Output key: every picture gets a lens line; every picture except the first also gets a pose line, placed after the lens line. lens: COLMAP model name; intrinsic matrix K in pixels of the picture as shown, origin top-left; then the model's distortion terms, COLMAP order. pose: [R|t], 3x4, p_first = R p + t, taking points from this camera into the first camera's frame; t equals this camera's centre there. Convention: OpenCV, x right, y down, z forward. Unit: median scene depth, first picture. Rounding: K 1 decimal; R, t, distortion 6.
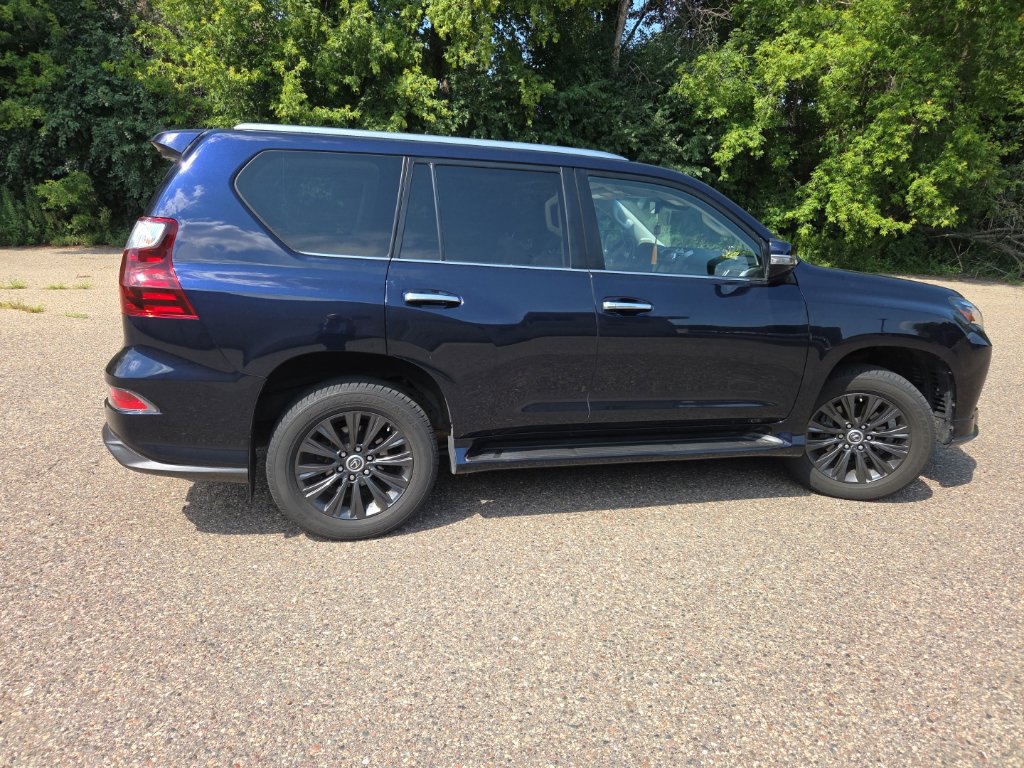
lens RADIAL K [[685.1, 0, 501.6], [0, 685.1, 383.7], [0, 0, 1]] dist [0.067319, -0.053328]
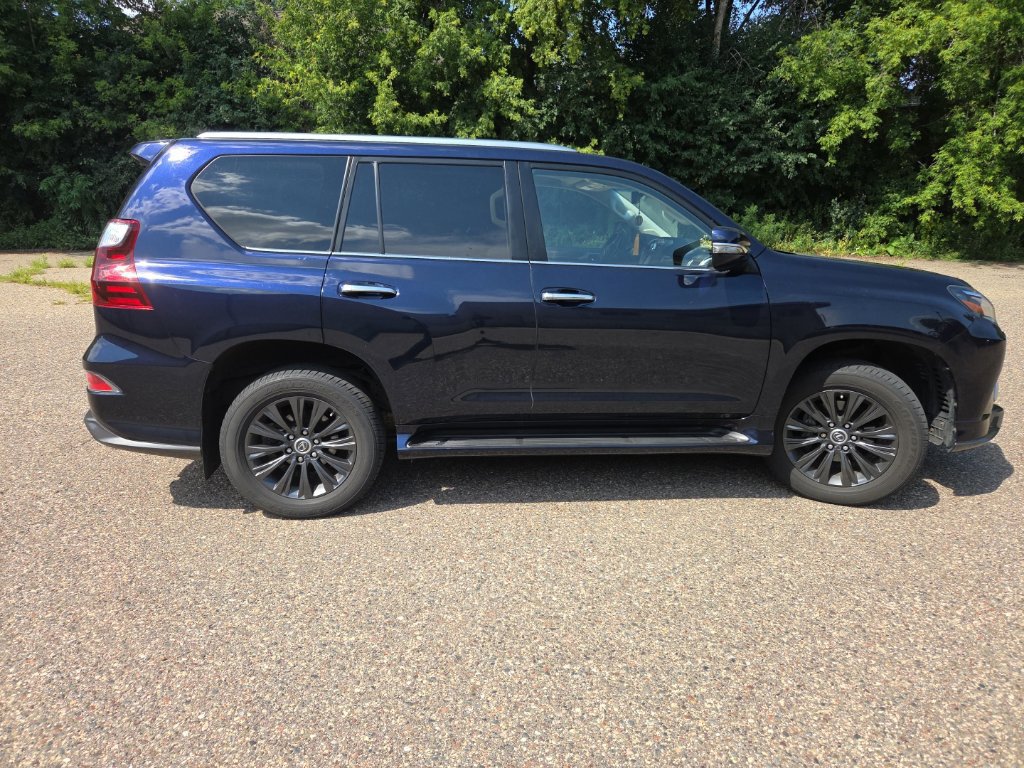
lens RADIAL K [[685.1, 0, 504.3], [0, 685.1, 369.5], [0, 0, 1]] dist [0.067319, -0.053328]
pose [[0.984832, 0.012326, -0.173070, 0.225699], [-0.015041, 0.999783, -0.014387, 0.007012], [0.172855, 0.016772, 0.984804, 0.003271]]
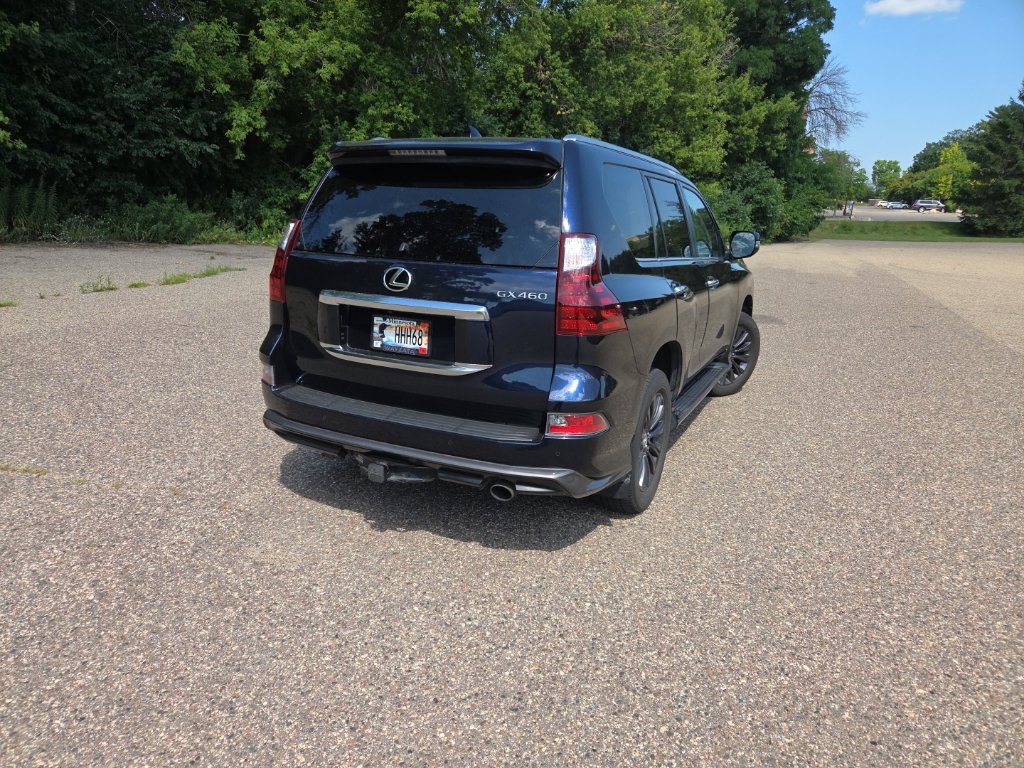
lens RADIAL K [[683.1, 0, 504.1], [0, 683.1, 384.6], [0, 0, 1]] dist [0.068913, -0.054520]
pose [[0.653055, -0.194539, 0.731897, -0.964564], [0.167623, 0.979603, 0.110814, -0.114017], [-0.738527, 0.050316, 0.672344, 0.331378]]
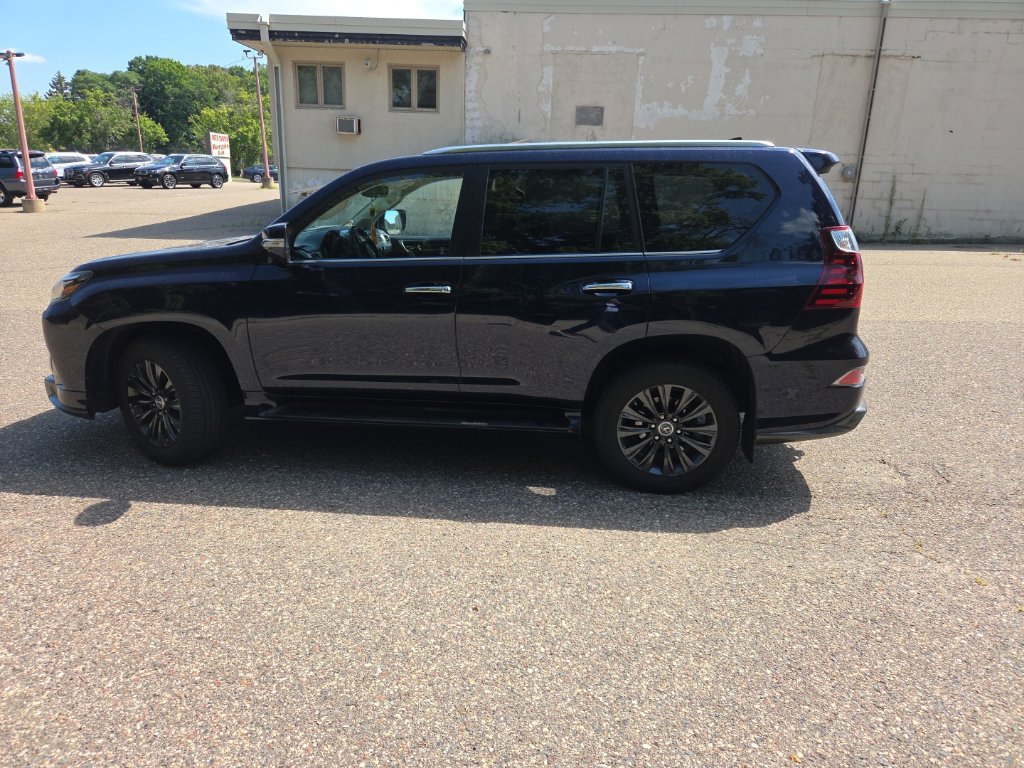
lens RADIAL K [[683.1, 0, 510.3], [0, 683.1, 381.8], [0, 0, 1]] dist [0.068913, -0.054520]
pose [[-0.935721, -0.136356, 0.325320, -0.382344], [0.047029, 0.865804, 0.498168, -0.551831], [-0.349592, 0.481446, -0.803739, 2.045937]]
